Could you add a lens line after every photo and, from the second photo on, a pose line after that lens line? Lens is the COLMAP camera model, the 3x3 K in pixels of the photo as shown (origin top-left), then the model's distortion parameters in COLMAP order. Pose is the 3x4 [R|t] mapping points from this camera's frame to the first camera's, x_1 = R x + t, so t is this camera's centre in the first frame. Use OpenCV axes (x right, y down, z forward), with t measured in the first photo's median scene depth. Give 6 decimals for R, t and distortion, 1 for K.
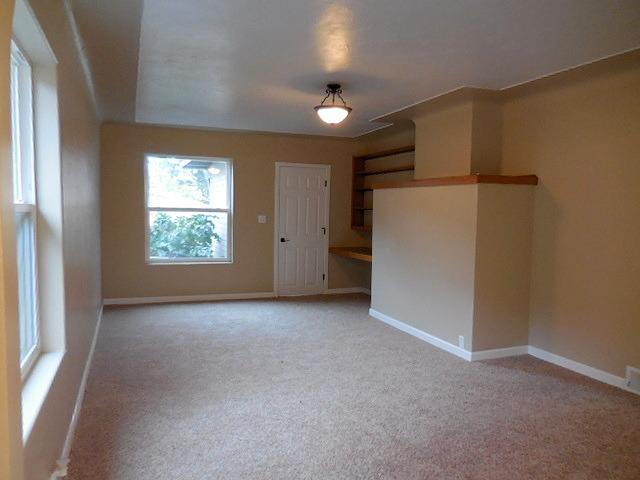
lens RADIAL K [[485.8, 0, 322.1], [0, 485.8, 239.9], [0, 0, 1]] dist [0.044465, 0.003449]
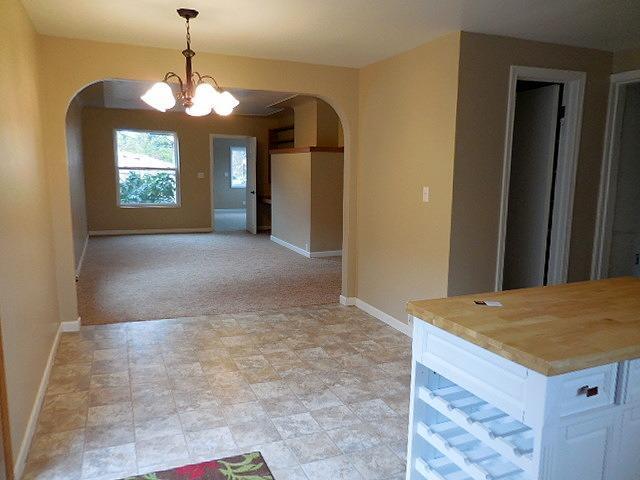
lens RADIAL K [[485.8, 0, 317.4], [0, 485.8, 241.5], [0, 0, 1]] dist [0.044465, 0.003449]
pose [[0.999700, -0.005293, 0.023929, 0.173179], [0.003266, 0.996461, 0.083988, 0.029447], [-0.024288, -0.083885, 0.996179, -0.411229]]
